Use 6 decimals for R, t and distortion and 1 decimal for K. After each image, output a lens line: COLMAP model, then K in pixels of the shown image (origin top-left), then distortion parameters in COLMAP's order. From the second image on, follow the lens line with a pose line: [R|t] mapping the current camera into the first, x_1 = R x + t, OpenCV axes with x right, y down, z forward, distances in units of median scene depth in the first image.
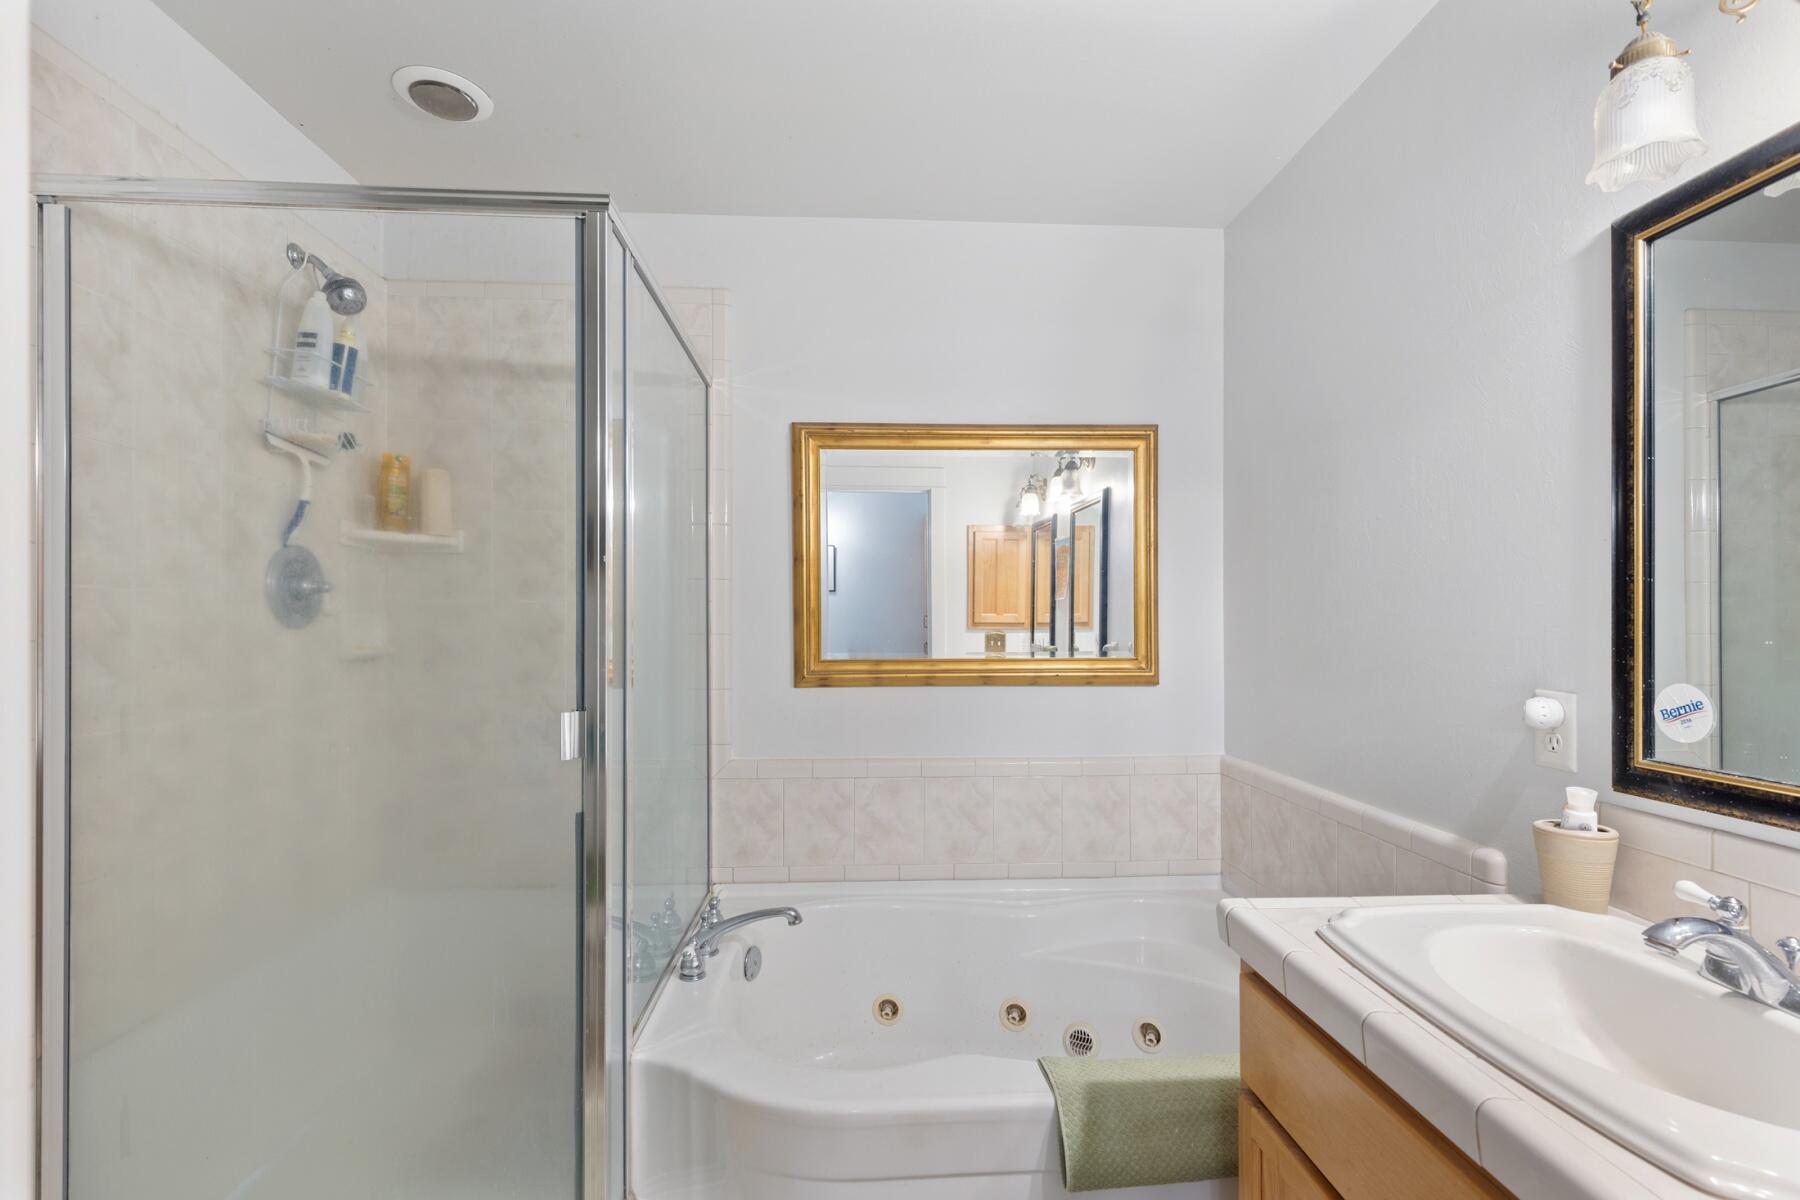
lens RADIAL K [[826.4, 0, 901.2], [0, 826.4, 605.8], [0, 0, 1]] dist [0.022356, -0.000467]
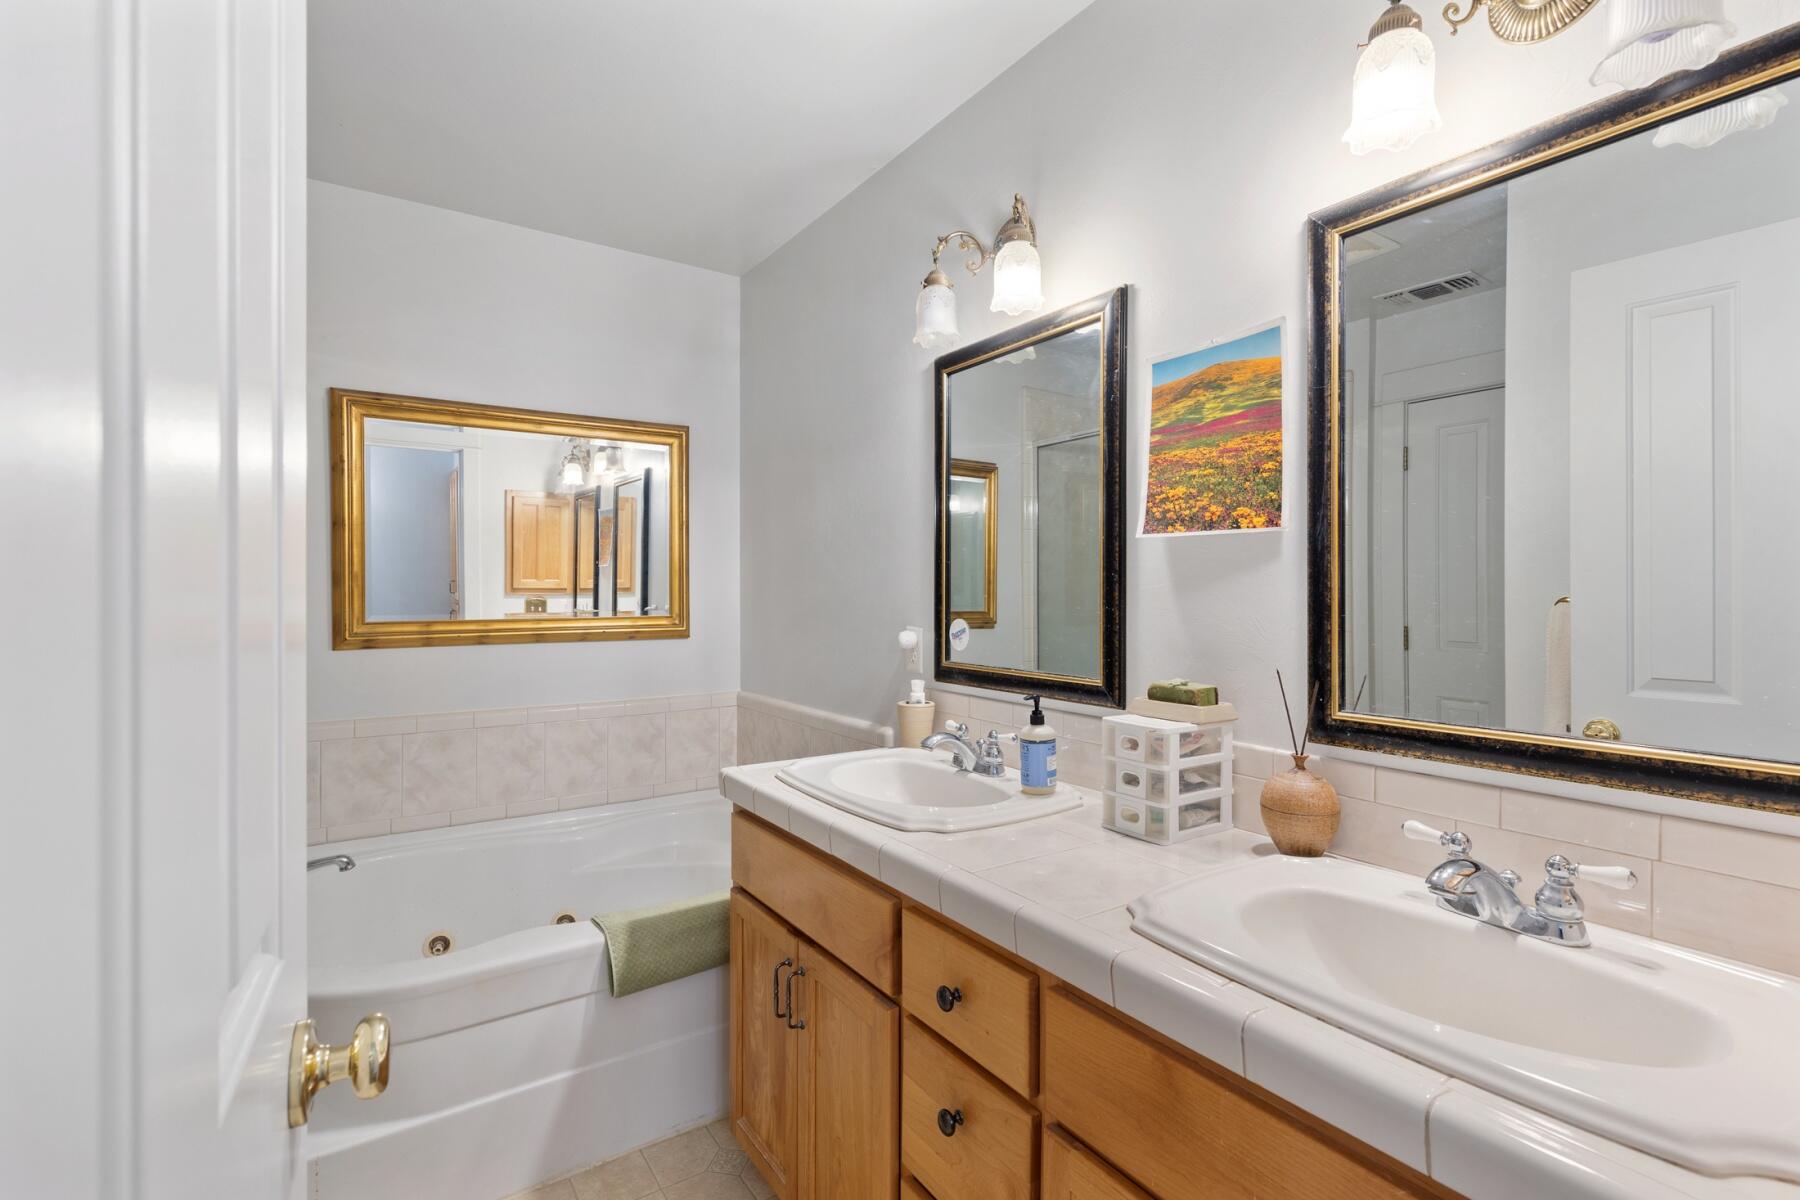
lens RADIAL K [[817.4, 0, 900.0], [0, 817.4, 600.0], [0, 0, 1]] dist [0.000169, -0.000211]
pose [[0.856948, -0.005474, 0.515374, -0.050004], [-0.011561, 0.999488, 0.029838, -0.000383], [-0.515274, -0.031527, 0.856446, -0.212719]]
